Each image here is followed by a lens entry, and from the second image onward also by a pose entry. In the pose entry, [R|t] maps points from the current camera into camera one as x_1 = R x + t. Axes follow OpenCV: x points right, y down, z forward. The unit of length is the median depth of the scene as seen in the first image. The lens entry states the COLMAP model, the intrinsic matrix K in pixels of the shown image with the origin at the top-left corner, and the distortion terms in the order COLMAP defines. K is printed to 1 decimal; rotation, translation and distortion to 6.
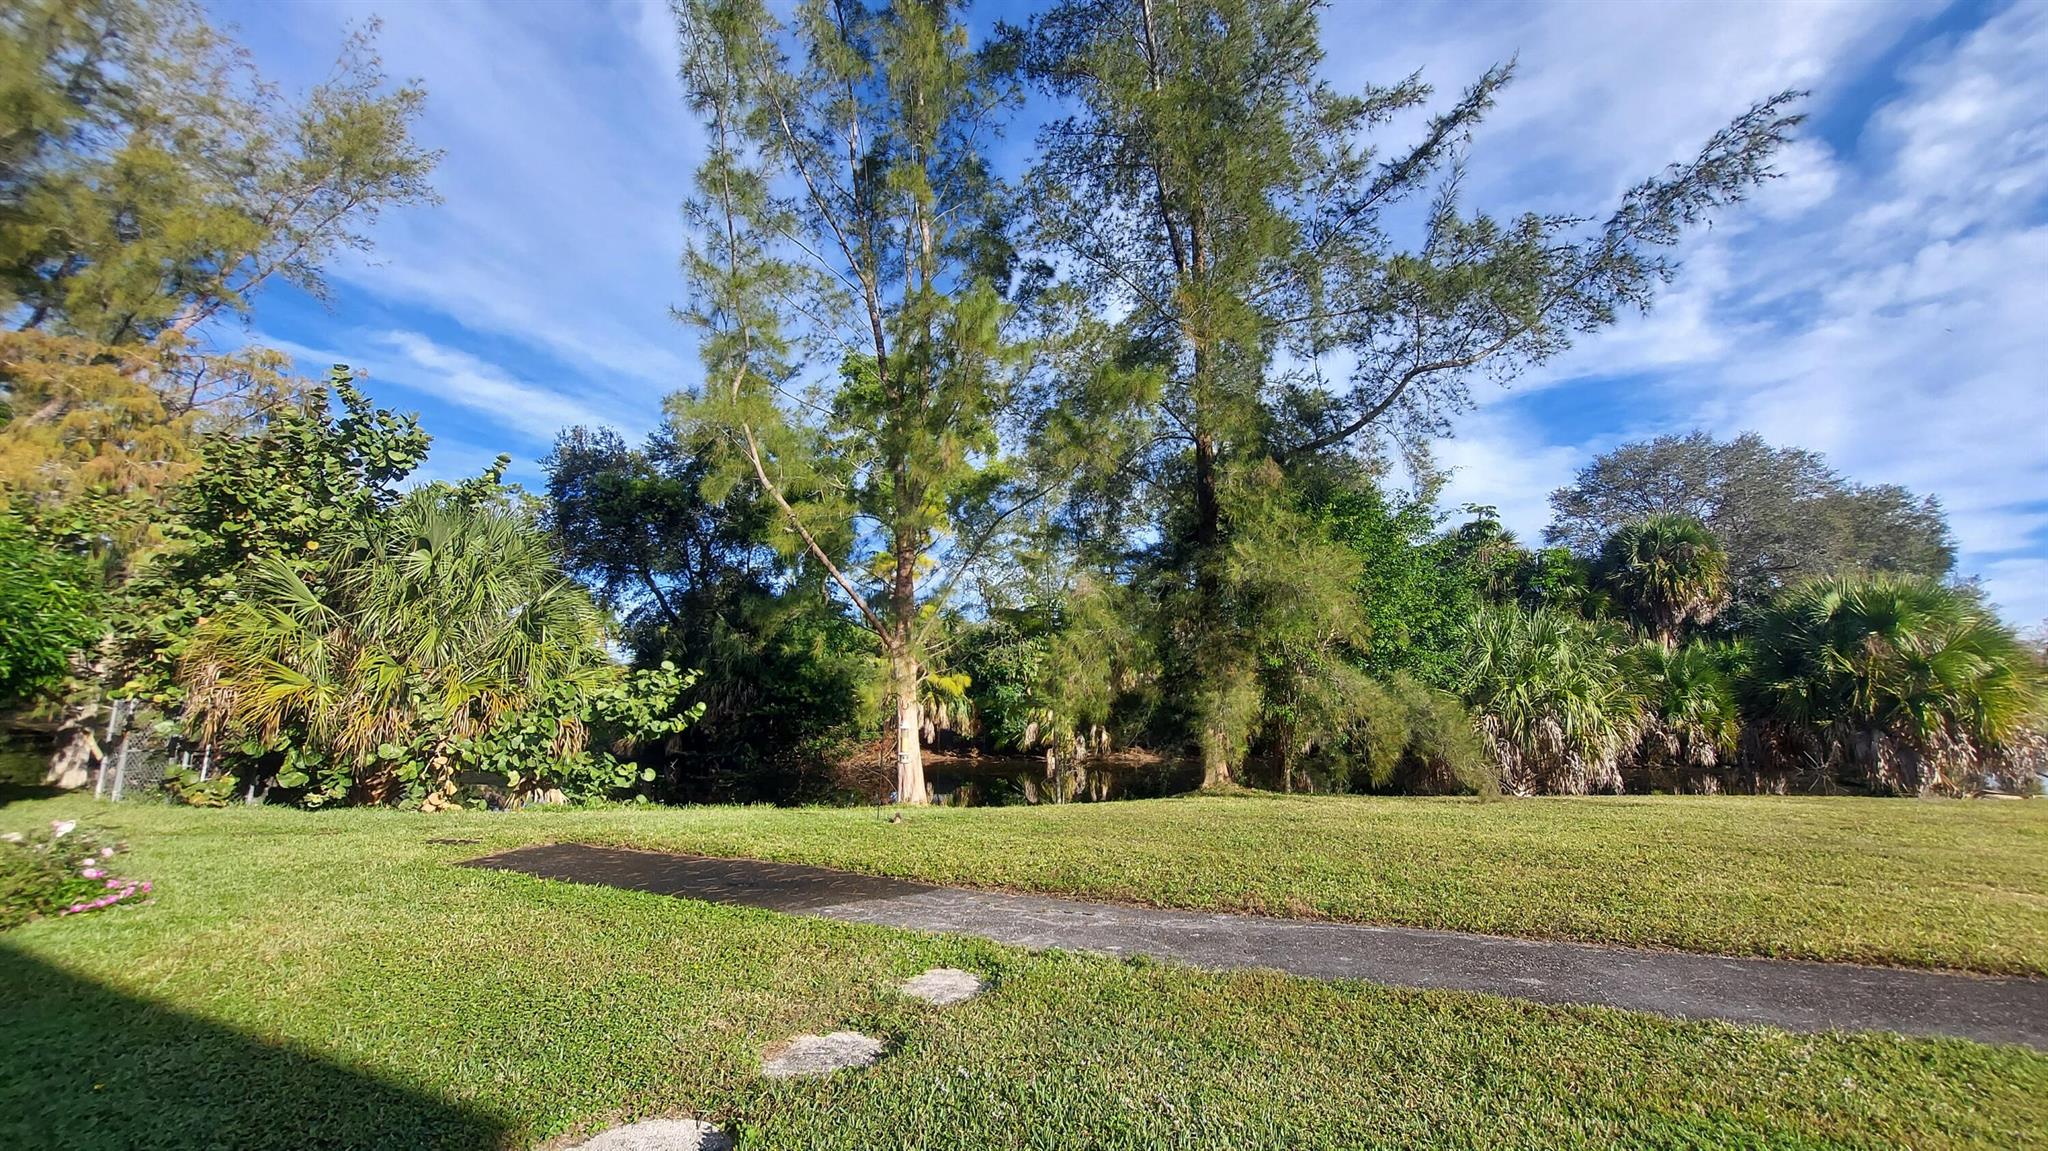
lens RADIAL K [[818.2, 0, 1029.7], [0, 818.2, 566.6], [0, 0, 1]] dist [-0.021295, -0.000159]
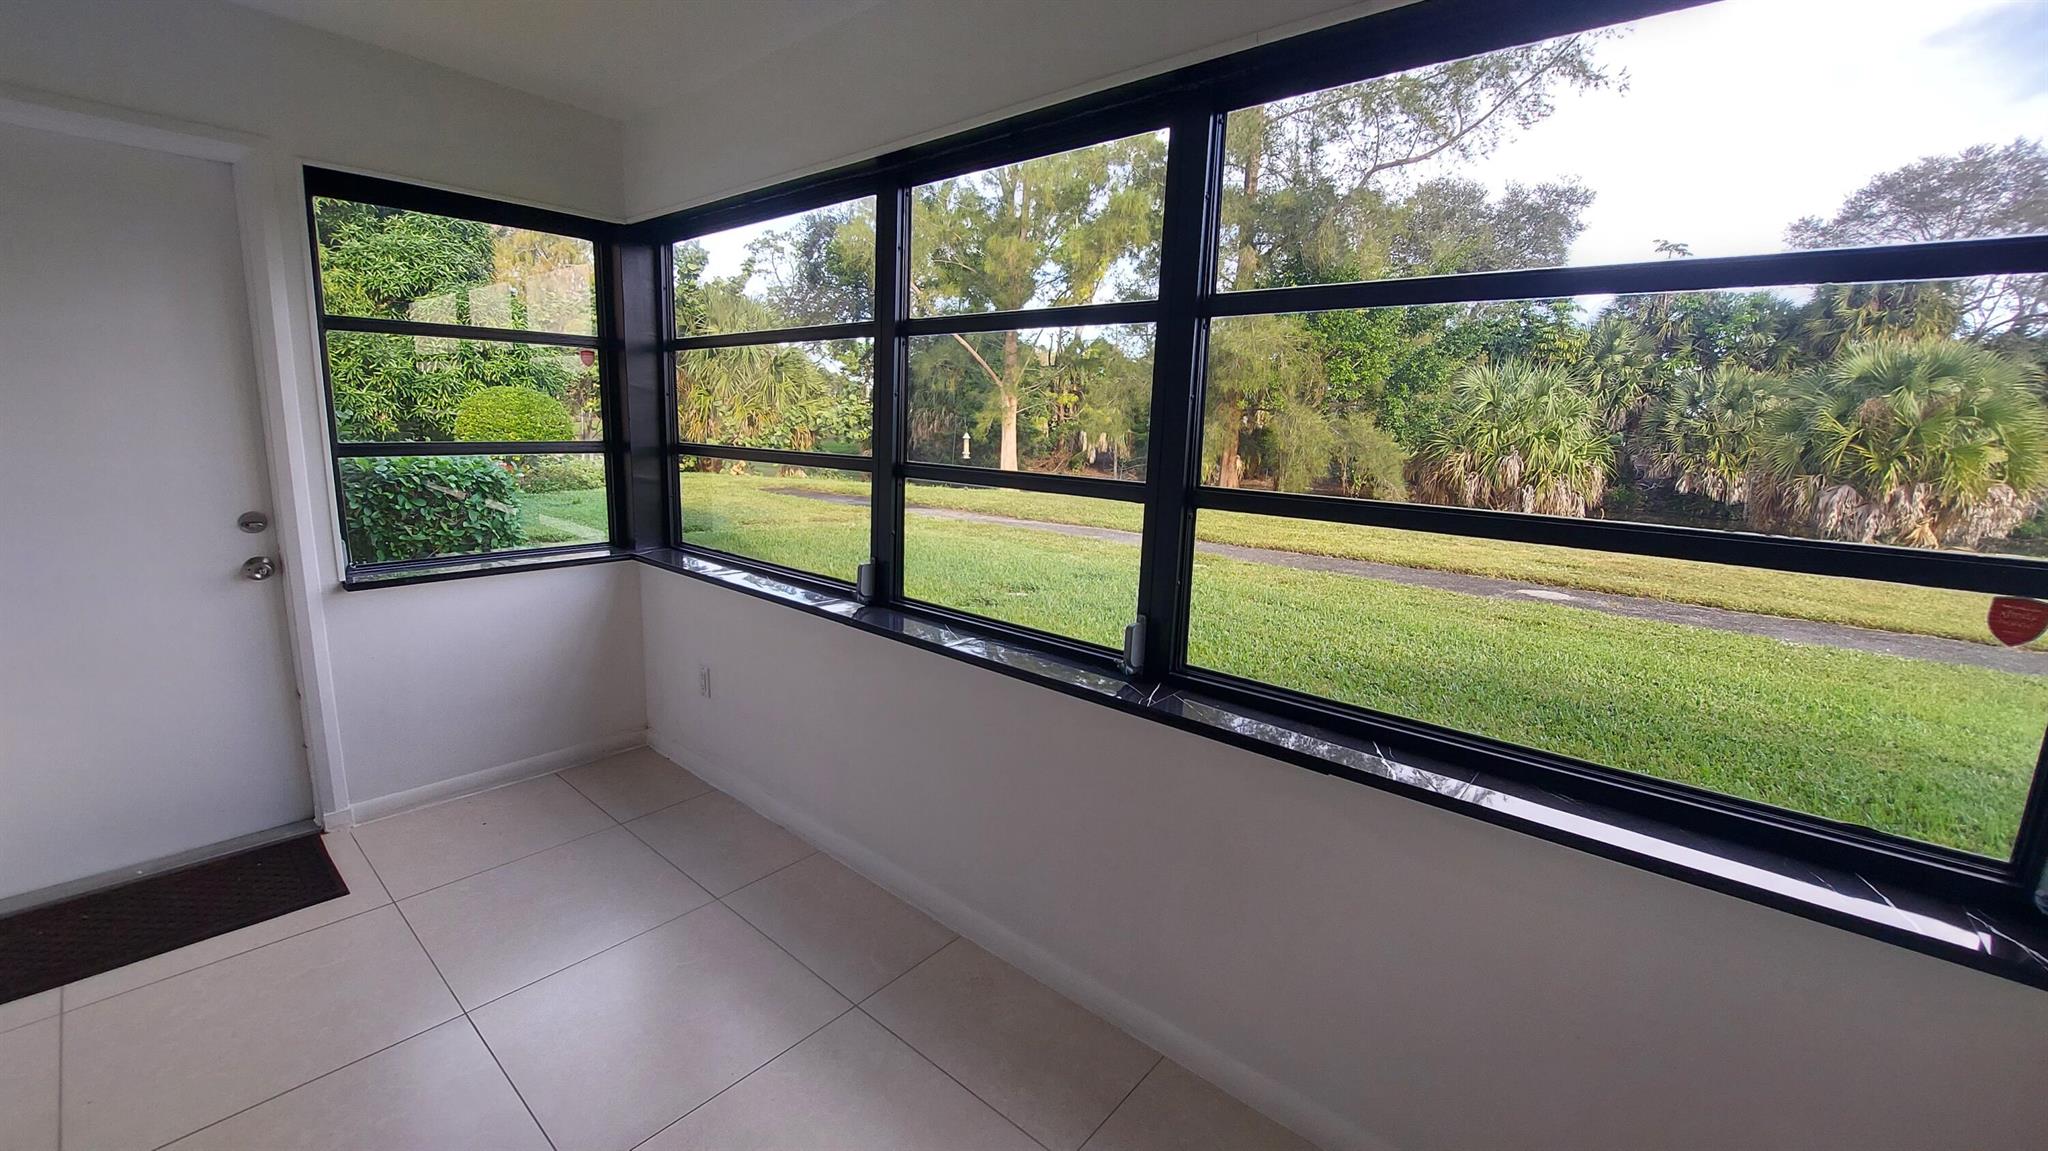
lens RADIAL K [[811.5, 0, 1024.7], [0, 811.5, 571.0], [0, 0, 1]] dist [-0.022737, 0.000580]
pose [[0.952149, 0.084665, -0.293673, 0.308465], [0.015547, 0.946205, 0.323193, -0.053928], [0.305238, -0.312293, 0.899613, -0.363466]]
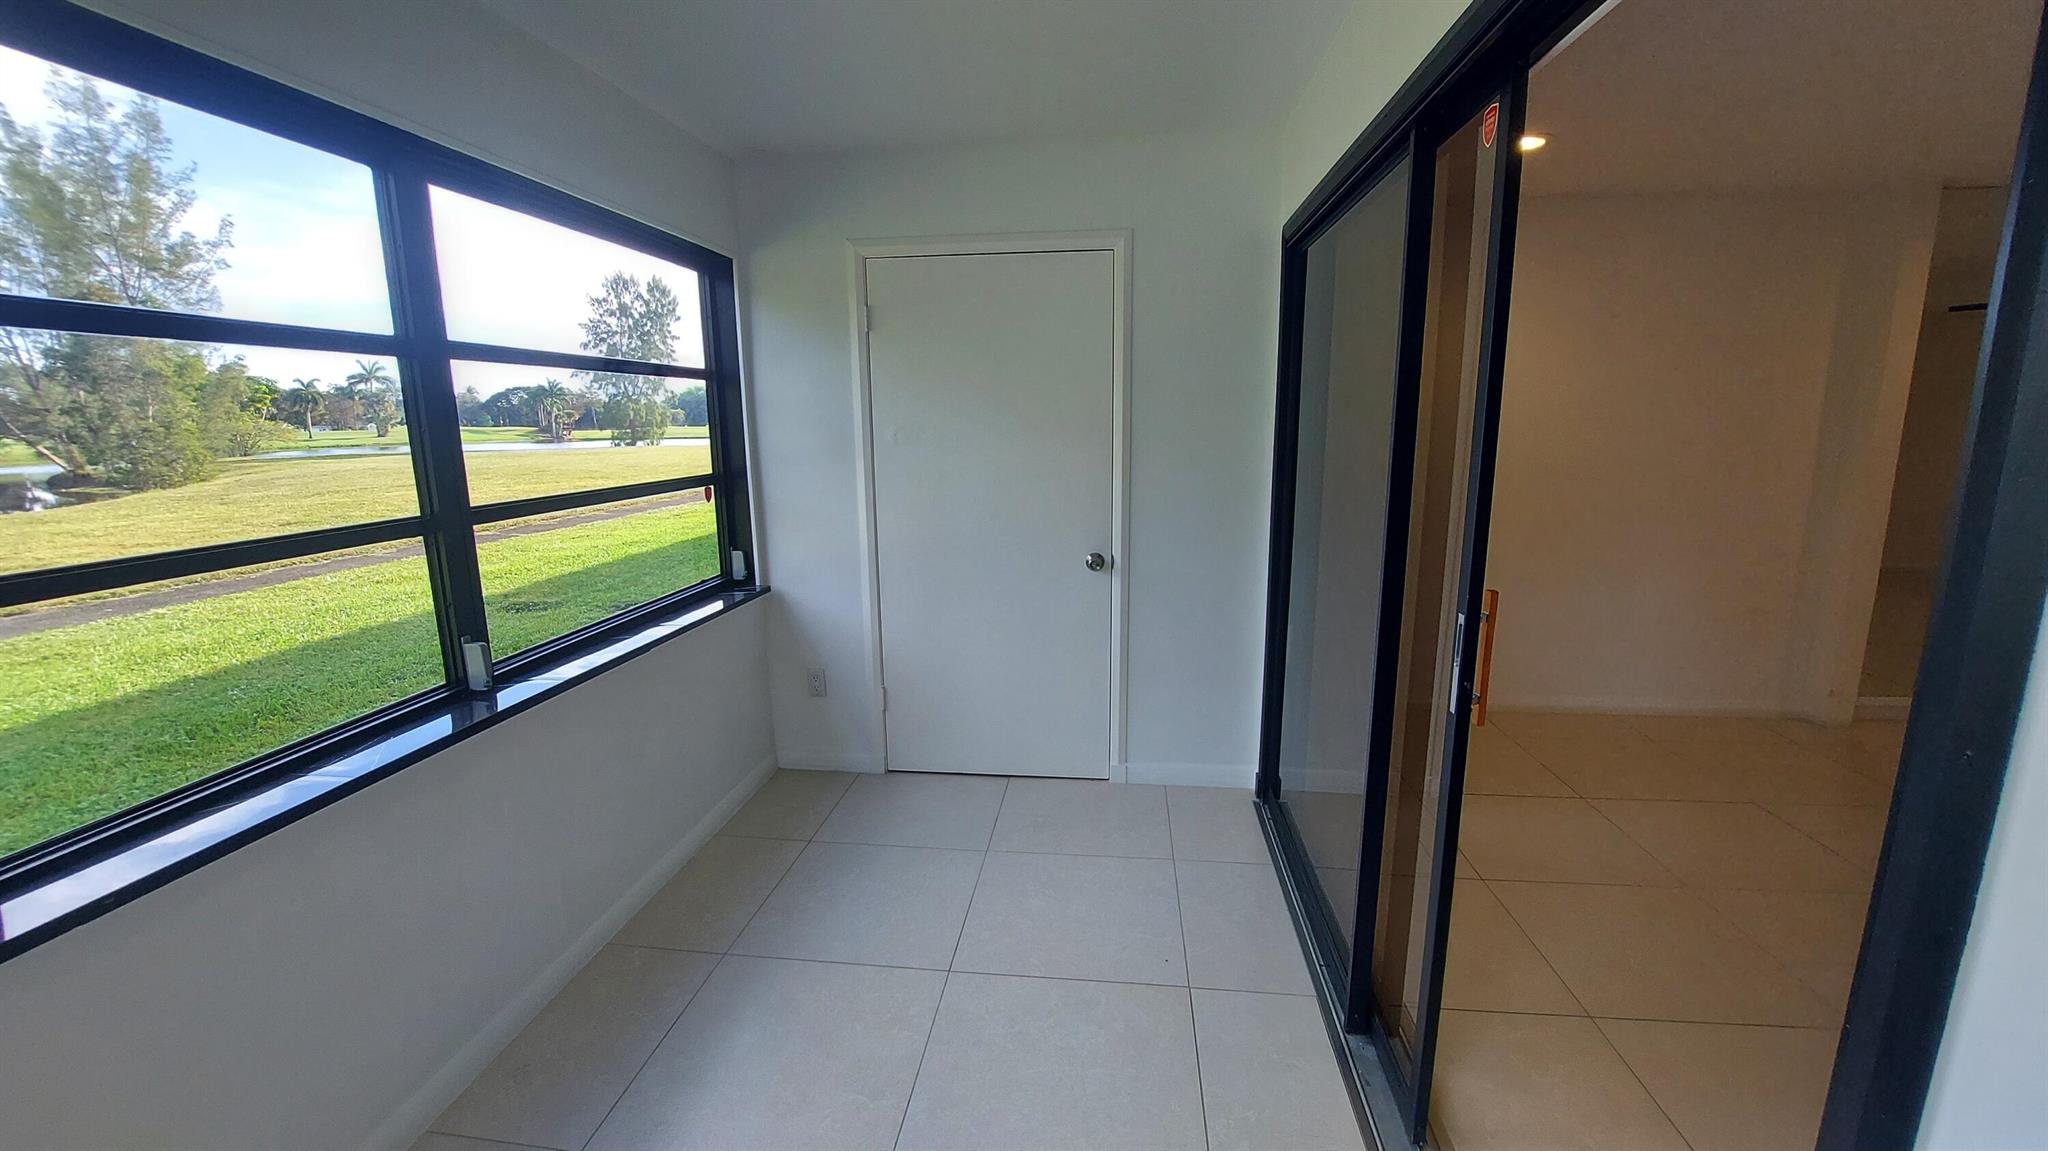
lens RADIAL K [[811.5, 0, 1024.7], [0, 811.5, 571.0], [0, 0, 1]] dist [-0.022737, 0.000580]
pose [[-0.278332, -0.176863, 0.944061, 0.168708], [-0.134604, 0.980383, 0.143983, -0.049199], [-0.951006, -0.086999, -0.296678, -0.305302]]
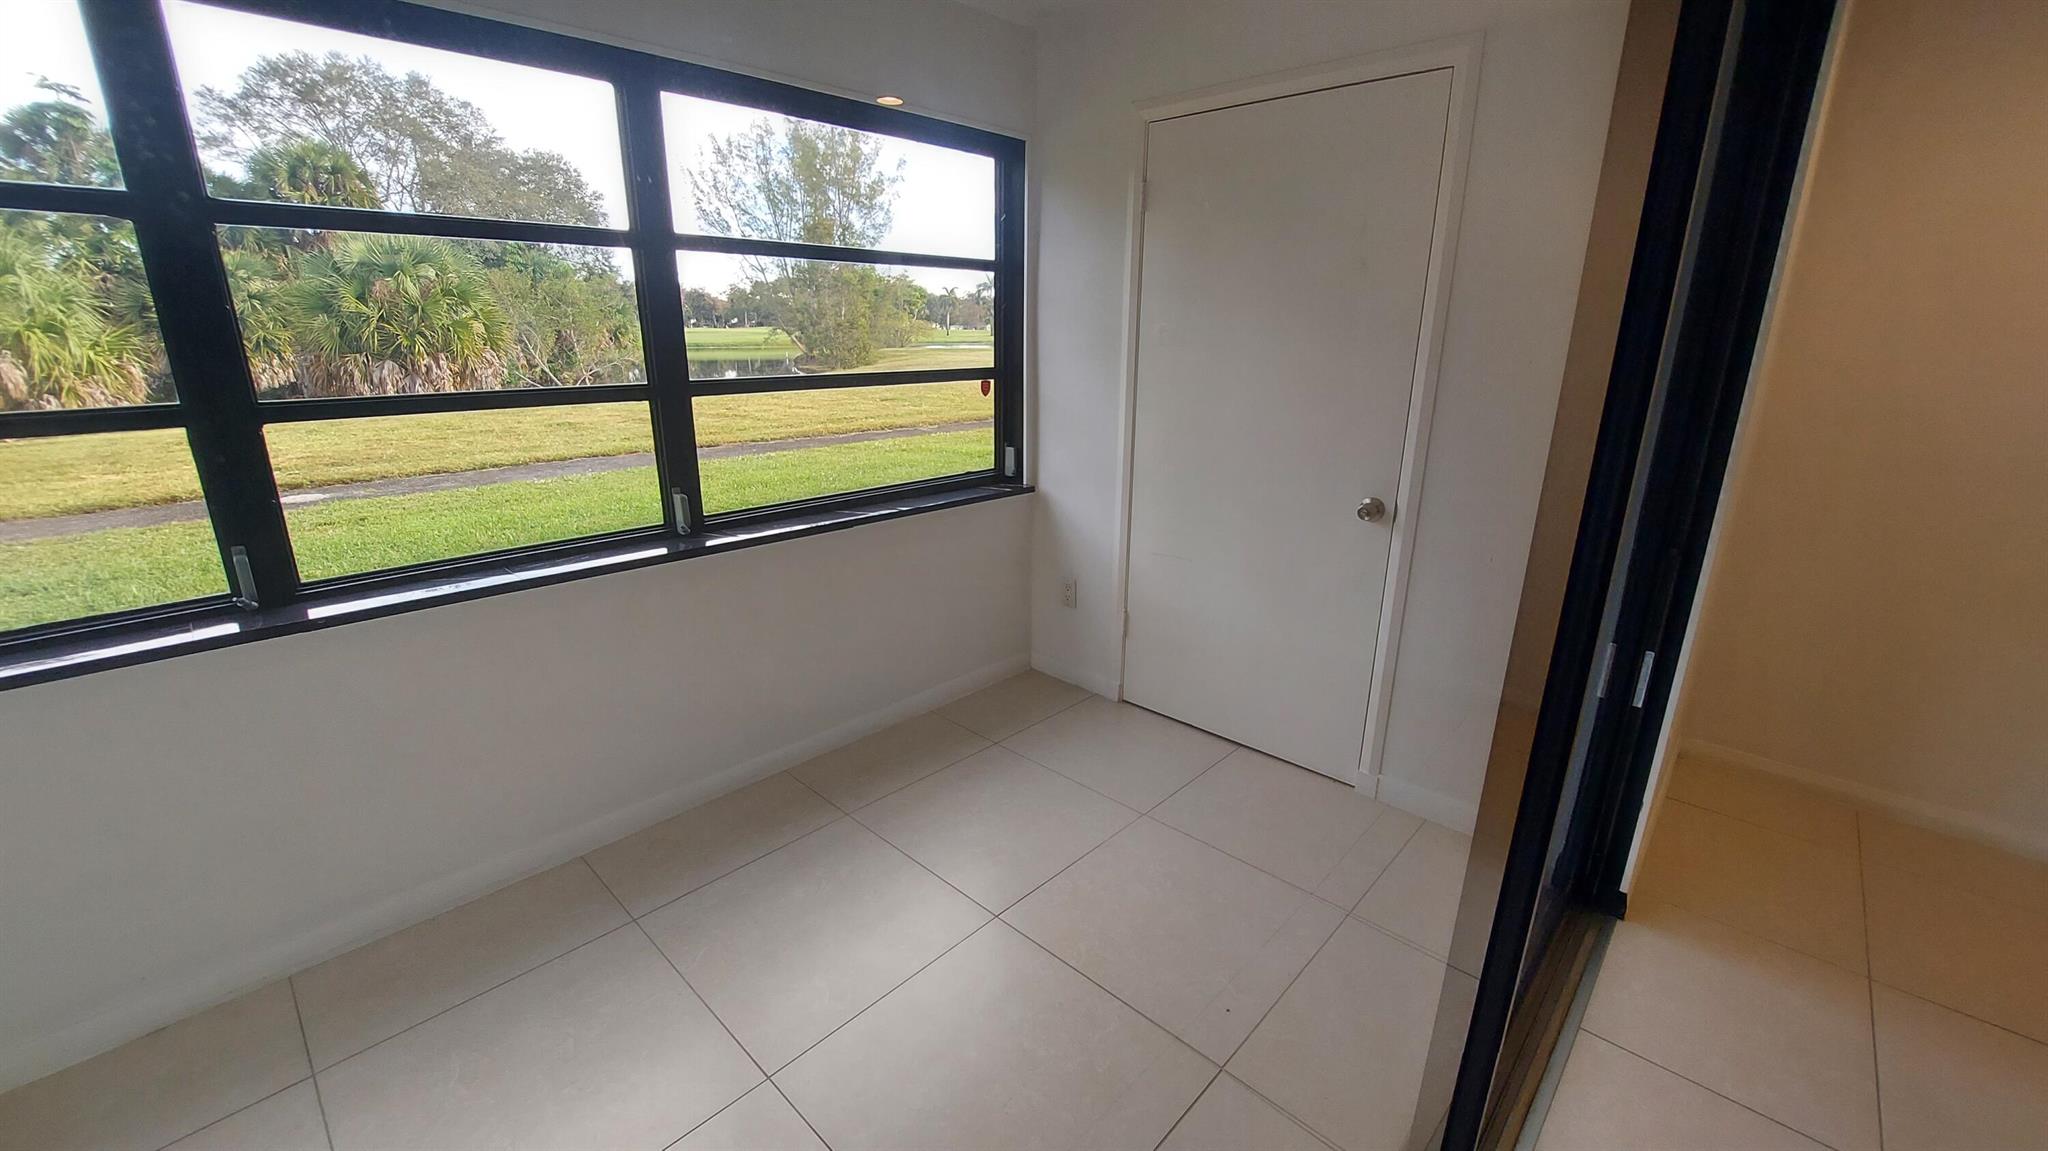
lens RADIAL K [[811.5, 0, 1024.7], [0, 811.5, 571.0], [0, 0, 1]] dist [-0.022737, 0.000580]
pose [[0.347714, -0.269279, 0.898100, 0.189470], [-0.146692, 0.930450, 0.335773, -0.054903], [-0.926054, -0.248497, 0.284029, -0.361413]]
